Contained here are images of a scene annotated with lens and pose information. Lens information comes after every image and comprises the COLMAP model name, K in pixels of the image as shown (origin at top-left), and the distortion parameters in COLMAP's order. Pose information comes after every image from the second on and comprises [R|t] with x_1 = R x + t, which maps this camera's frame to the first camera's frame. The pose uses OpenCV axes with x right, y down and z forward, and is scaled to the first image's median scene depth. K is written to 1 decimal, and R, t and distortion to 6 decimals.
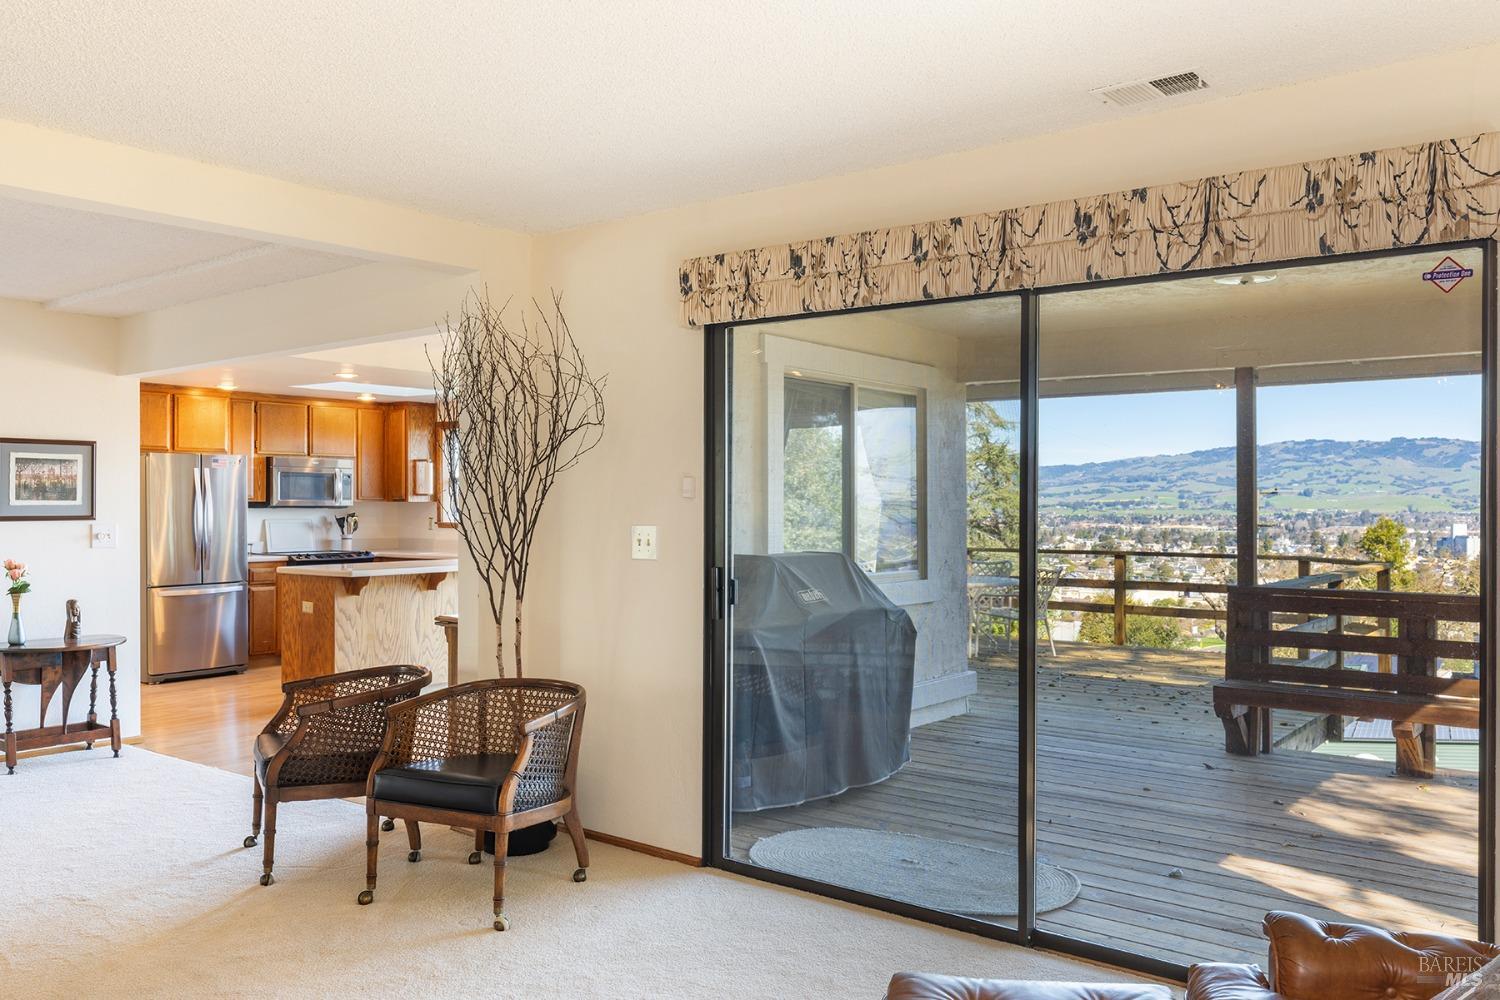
lens RADIAL K [[1179.6, 0, 744.0], [0, 1179.6, 498.4], [0, 0, 1]] dist [0.004783, -0.002998]
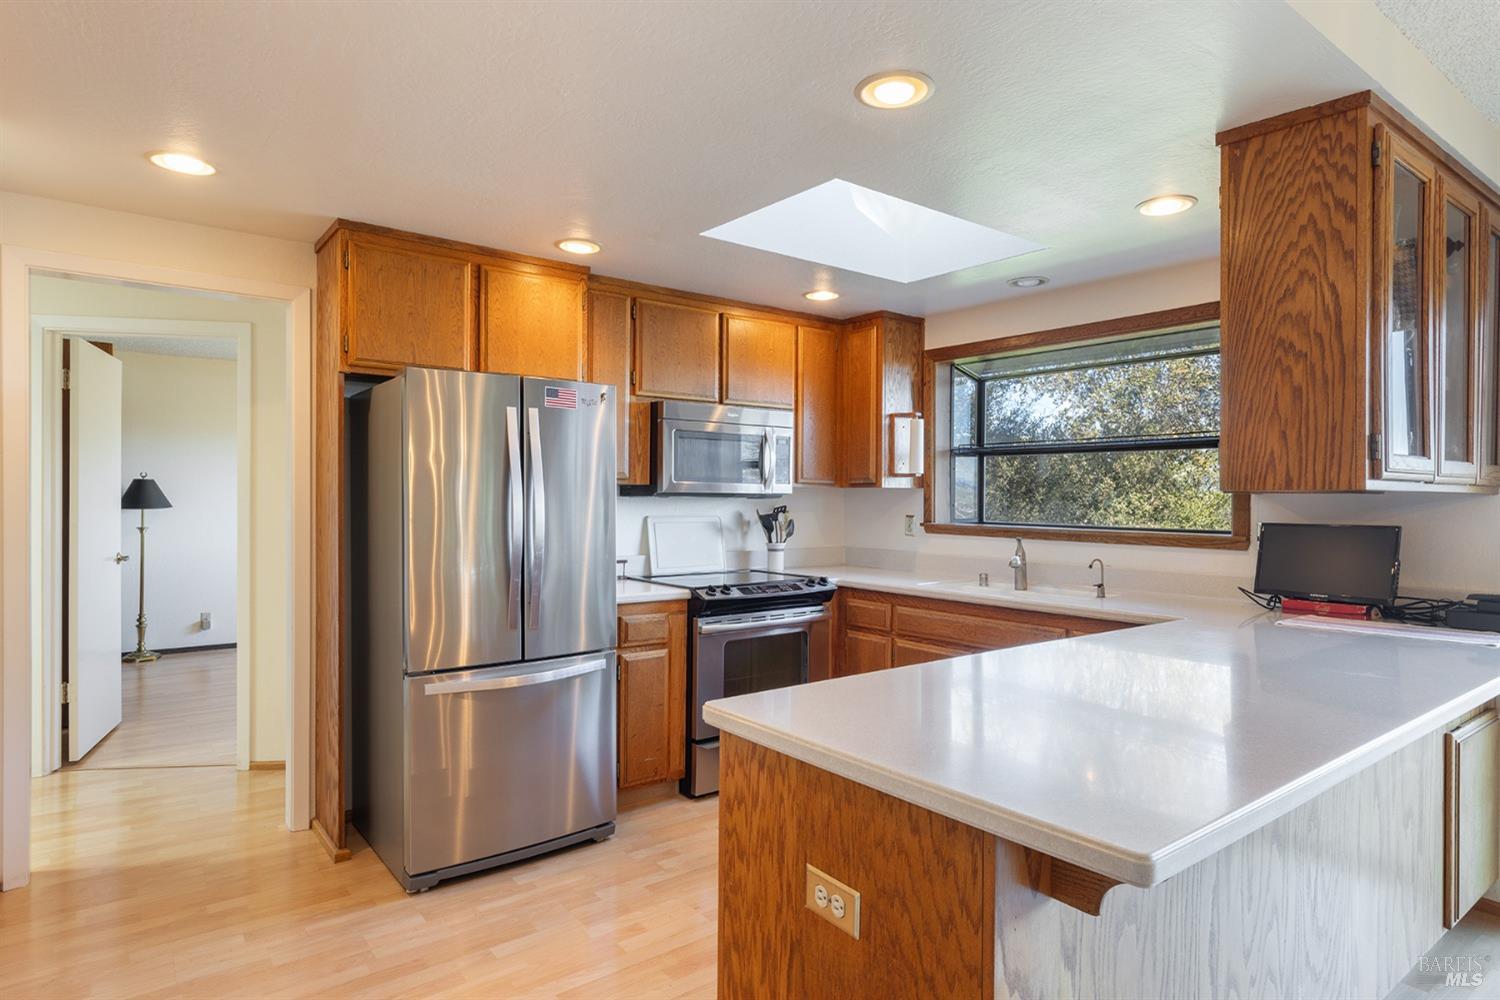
lens RADIAL K [[839.1, 0, 750.2], [0, 839.1, 498.8], [0, 0, 1]] dist [-0.001616, -0.000086]
pose [[0.969145, 0.006976, -0.246392, -0.439830], [-0.005317, 0.999959, 0.007395, 0.009981], [0.246433, -0.005857, 0.969142, 1.057576]]
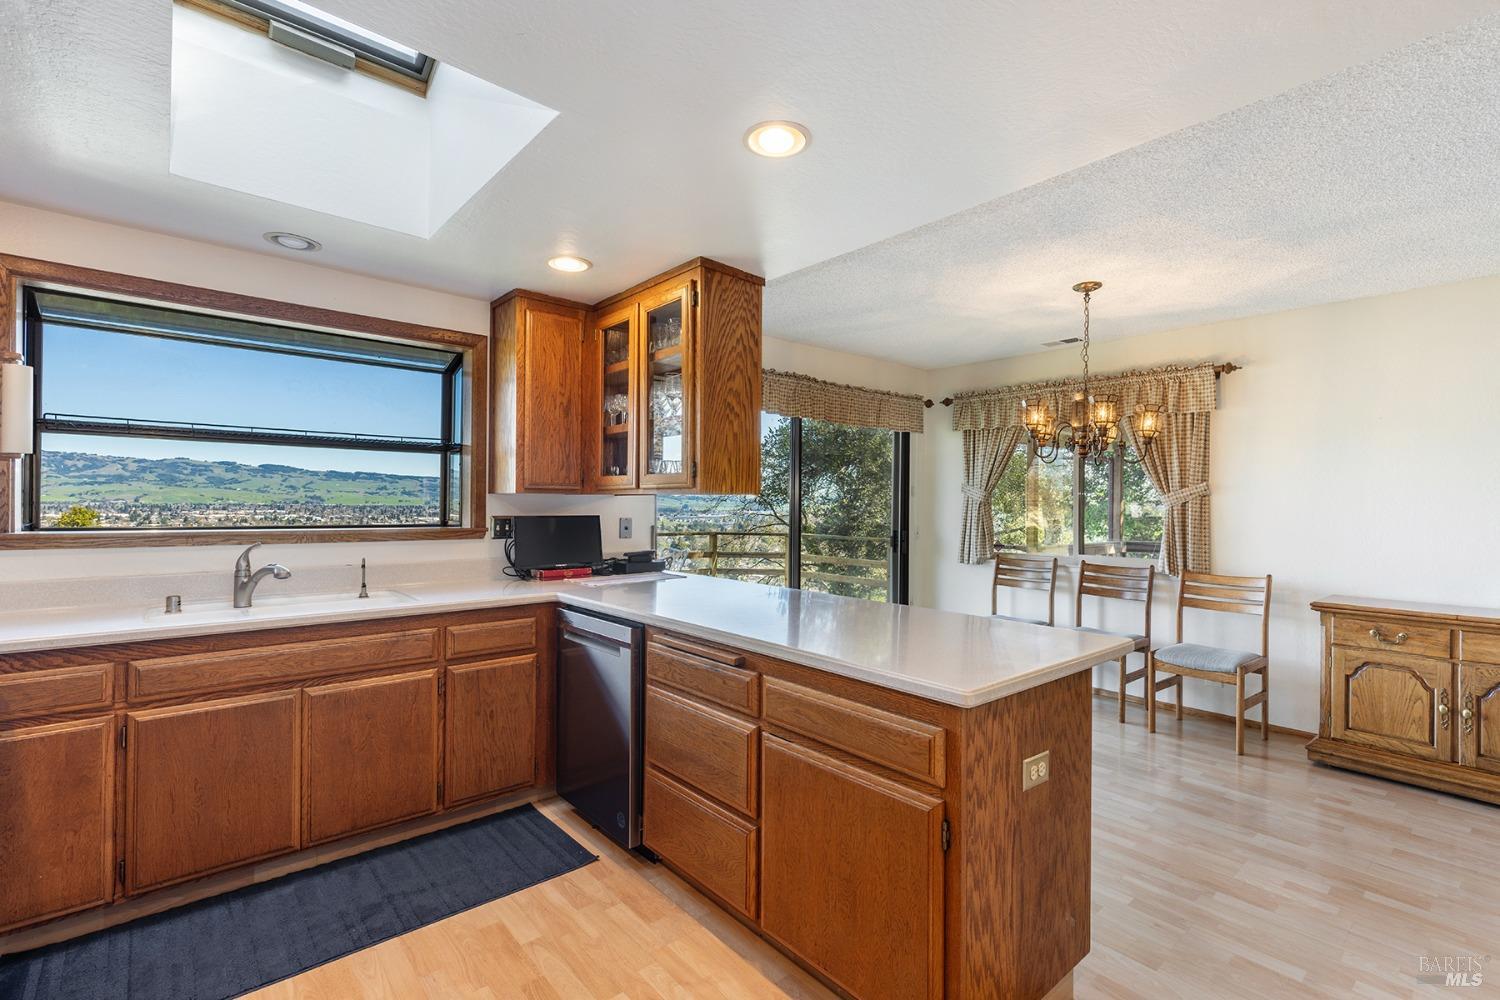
lens RADIAL K [[685.4, 0, 749.4], [0, 685.4, 501.8], [0, 0, 1]] dist [0.004269, 0.000238]
pose [[0.186207, 0.002749, 0.982507, -1.973014], [-0.014577, 0.999894, -0.000035, 0.022648], [-0.982402, -0.014316, 0.186227, 2.398931]]
